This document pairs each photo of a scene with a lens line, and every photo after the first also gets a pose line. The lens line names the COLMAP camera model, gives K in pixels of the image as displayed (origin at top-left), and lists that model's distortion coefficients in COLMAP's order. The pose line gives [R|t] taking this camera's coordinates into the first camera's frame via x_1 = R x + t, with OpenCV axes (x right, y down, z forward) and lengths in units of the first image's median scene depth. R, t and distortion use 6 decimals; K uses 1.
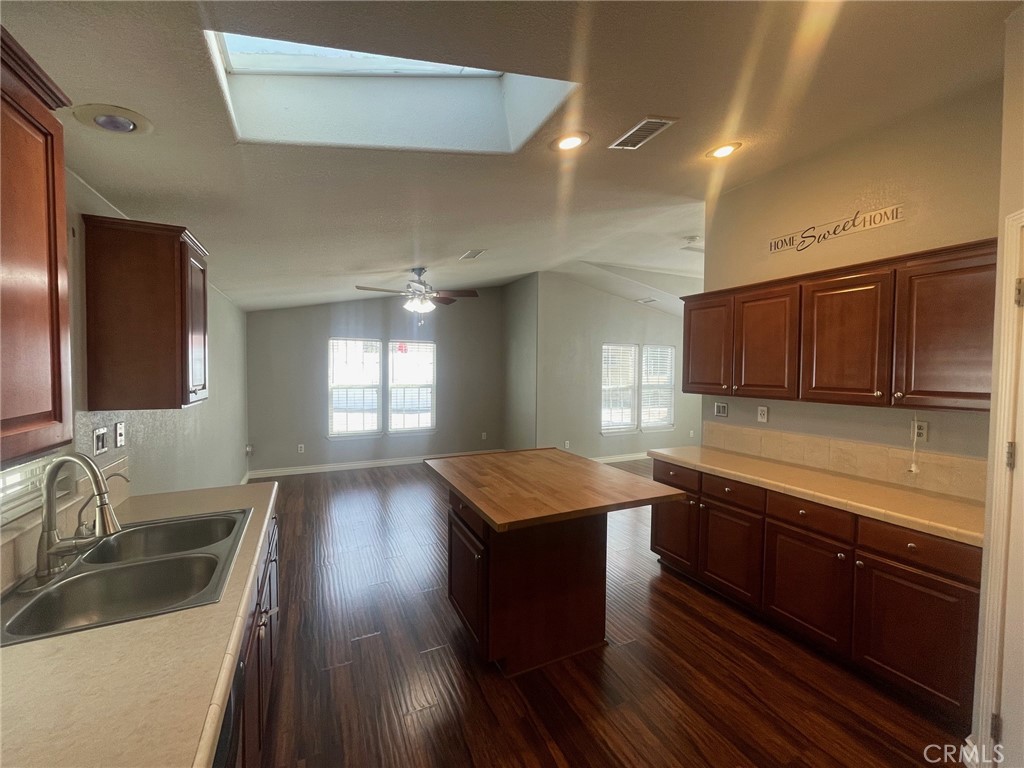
lens RADIAL K [[411.5, 0, 511.7], [0, 411.5, 382.0], [0, 0, 1]] dist [-0.002536, 0.000460]
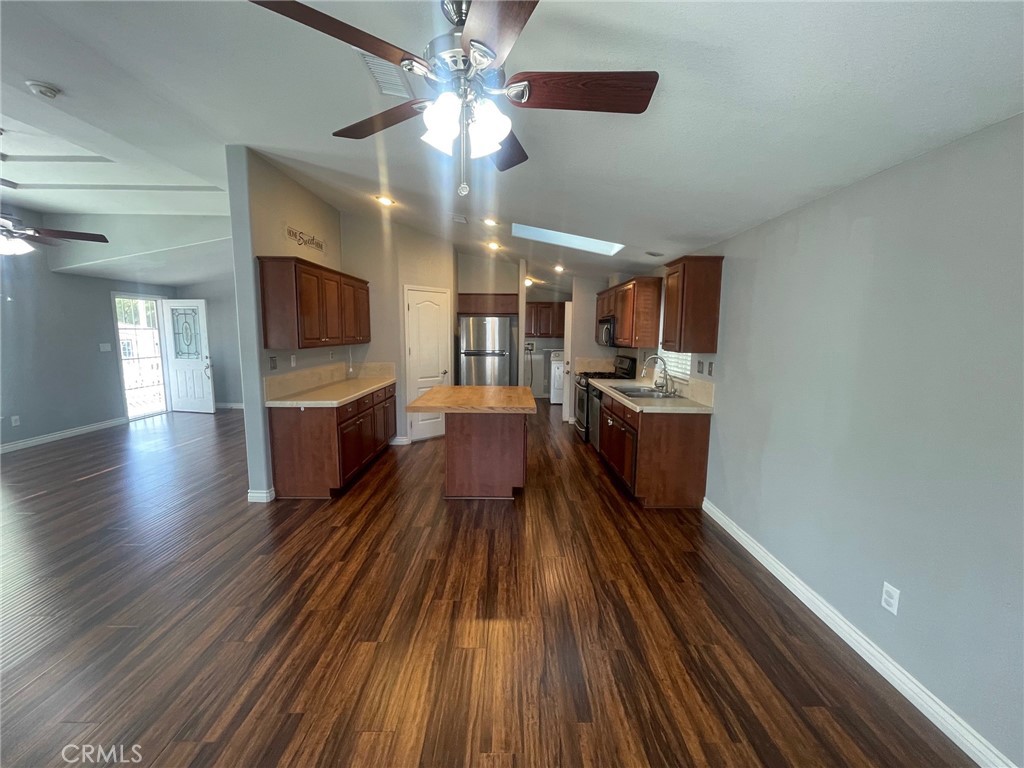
lens RADIAL K [[411.5, 0, 509.0], [0, 411.5, 379.2], [0, 0, 1]] dist [-0.002536, 0.000460]
pose [[-0.898374, -0.067379, 0.434032, -0.616054], [-0.001862, 0.988739, 0.149639, -0.064233], [-0.439227, 0.133624, -0.888383, 1.964397]]
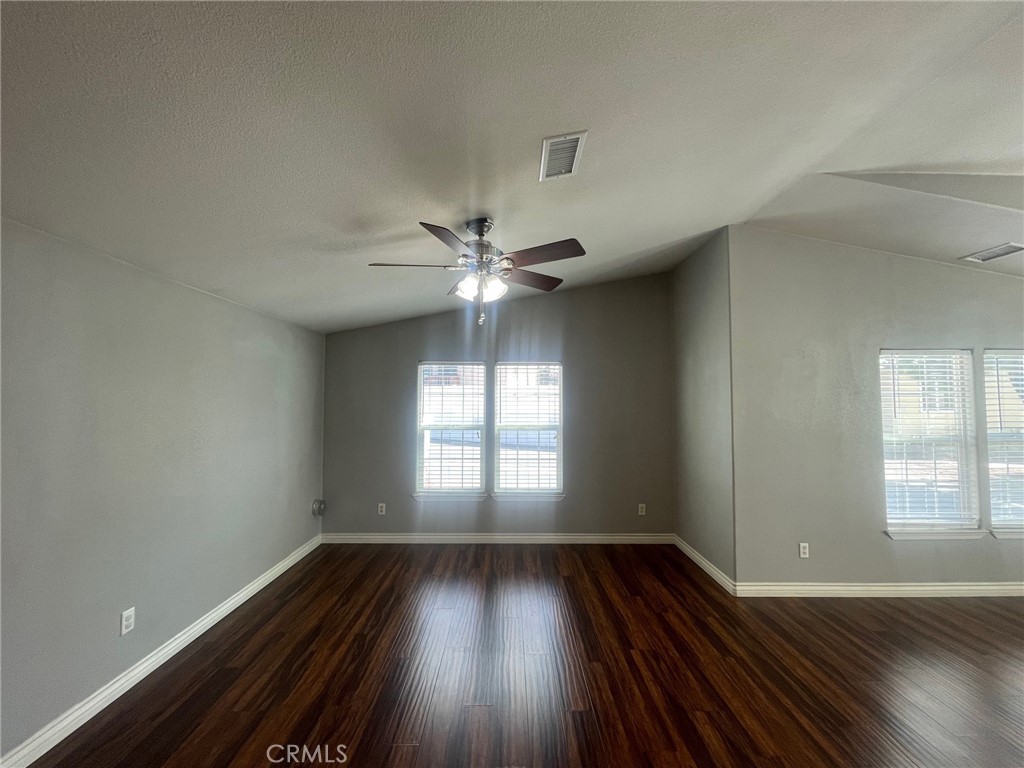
lens RADIAL K [[411.5, 0, 512.5], [0, 411.5, 381.9], [0, 0, 1]] dist [-0.002536, 0.000460]
pose [[0.902438, -0.027666, -0.429931, 0.071410], [-0.008252, 0.996643, -0.081455, -0.023323], [0.430742, 0.077056, 0.899180, 0.809369]]
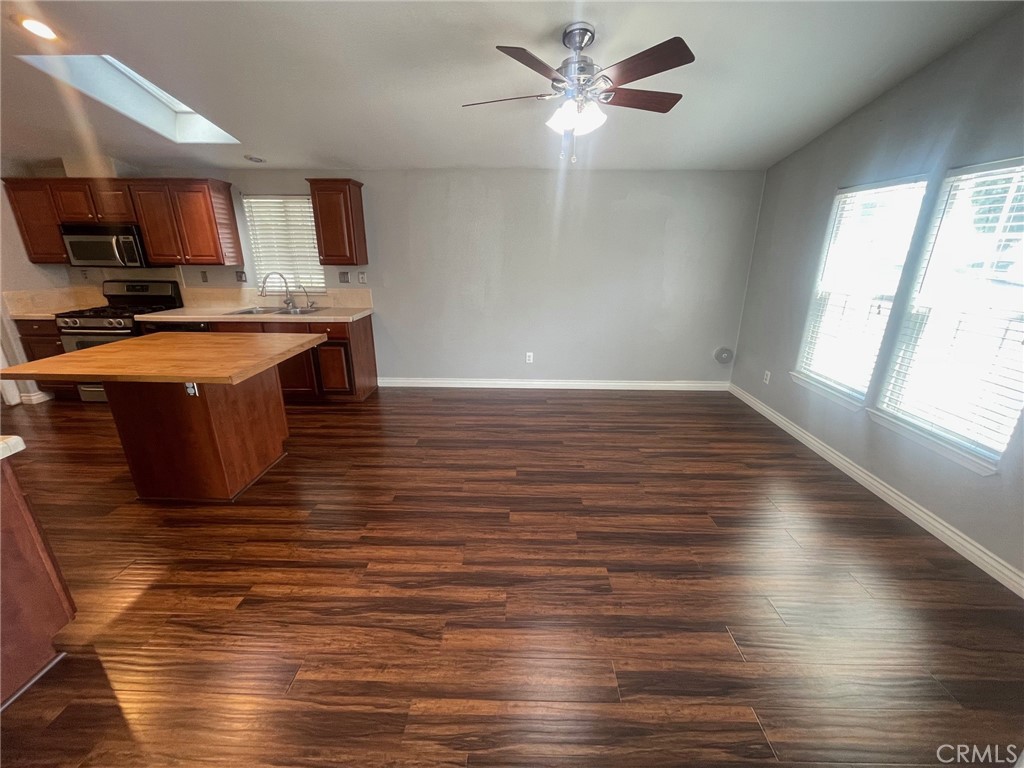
lens RADIAL K [[411.5, 0, 512.5], [0, 411.5, 381.0], [0, 0, 1]] dist [-0.002536, 0.000460]
pose [[-0.457629, 0.264258, -0.848966, 0.493851], [-0.040289, 0.947670, 0.316698, -0.056327], [0.888230, 0.179134, -0.423035, 1.828894]]
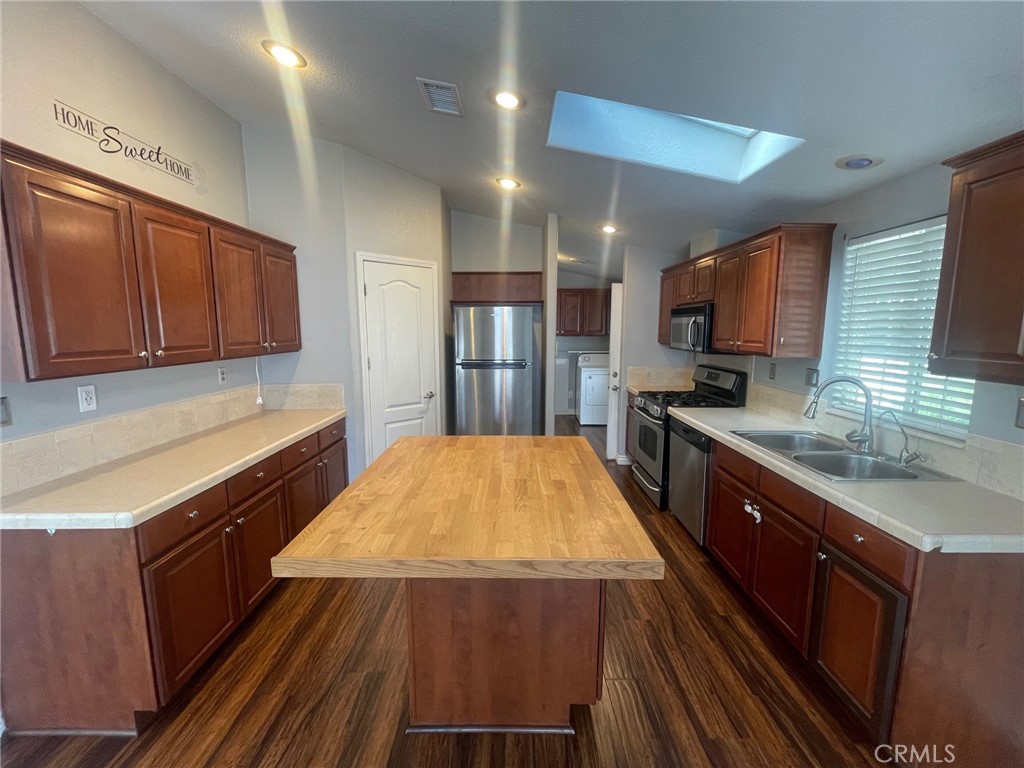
lens RADIAL K [[411.5, 0, 510.8], [0, 411.5, 381.3], [0, 0, 1]] dist [-0.002536, 0.000460]
pose [[-0.896271, -0.065442, 0.438652, -0.233050], [0.008102, 0.986473, 0.163726, -0.043435], [-0.443433, 0.150297, -0.883616, 1.315352]]
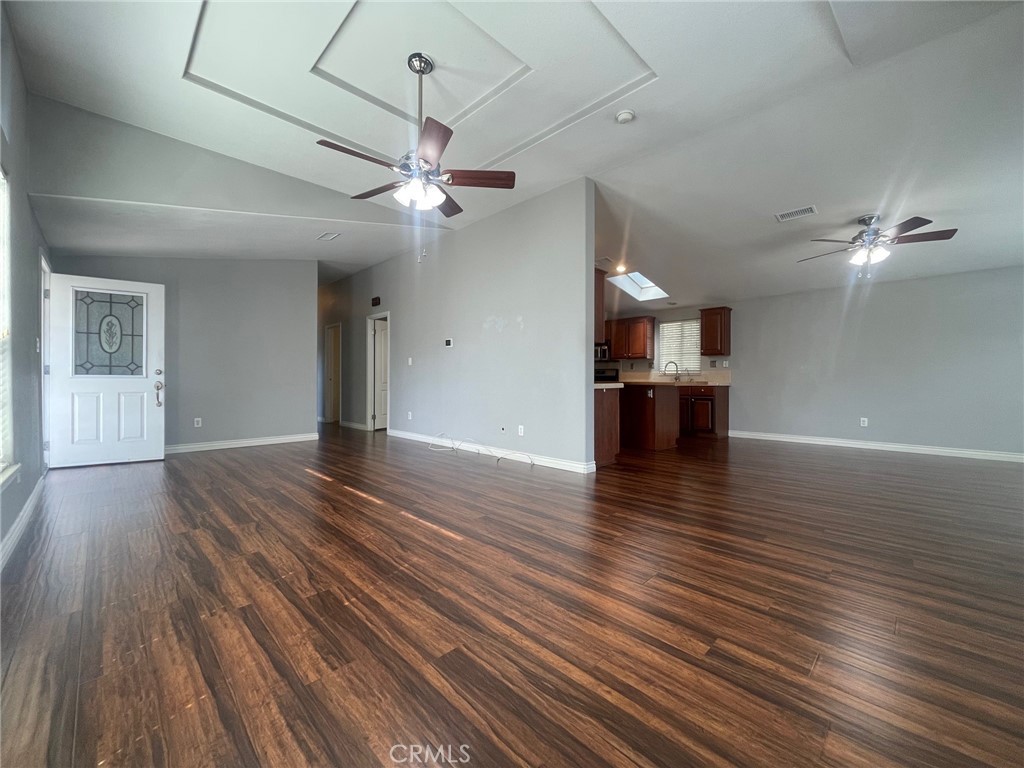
lens RADIAL K [[411.5, 0, 511.6], [0, 411.5, 383.8], [0, 0, 1]] dist [-0.002536, 0.000460]
pose [[-0.945401, -0.007160, -0.325830, 1.301813], [-0.020026, 0.999146, 0.036150, 0.136076], [0.325292, 0.040702, -0.944737, 2.481894]]
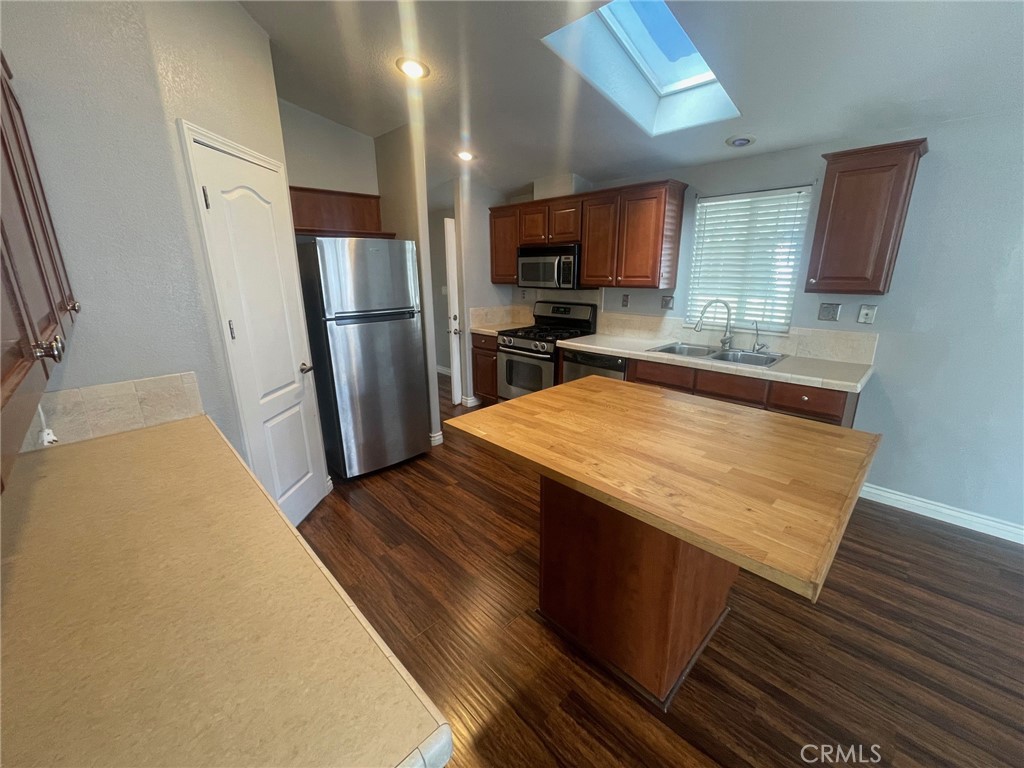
lens RADIAL K [[411.5, 0, 512.3], [0, 411.5, 381.9], [0, 0, 1]] dist [-0.002536, 0.000460]
pose [[-0.949242, 0.083507, -0.303258, 0.380940], [-0.009917, 0.955690, 0.294209, -0.029965], [0.314390, 0.282283, -0.906353, 1.251401]]
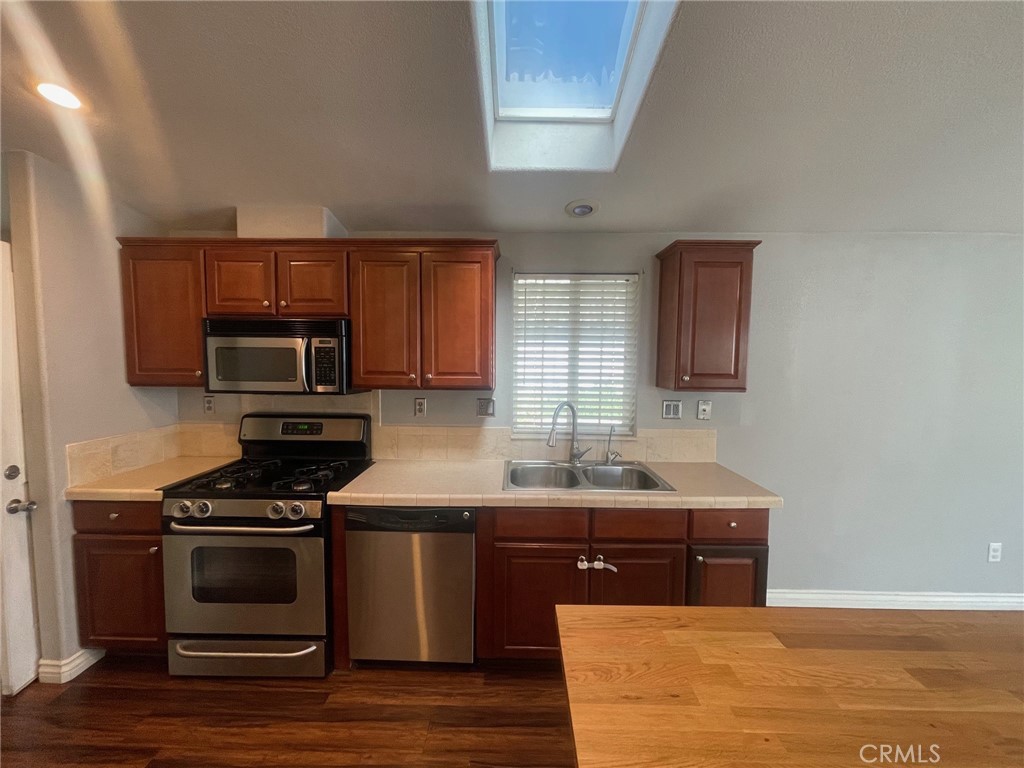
lens RADIAL K [[411.5, 0, 511.1], [0, 411.5, 380.4], [0, 0, 1]] dist [-0.002536, 0.000460]
pose [[-0.451703, 0.046440, -0.890959, 0.305118], [-0.042671, 0.996377, 0.073568, -0.022362], [0.891148, 0.071249, -0.448084, 0.673605]]
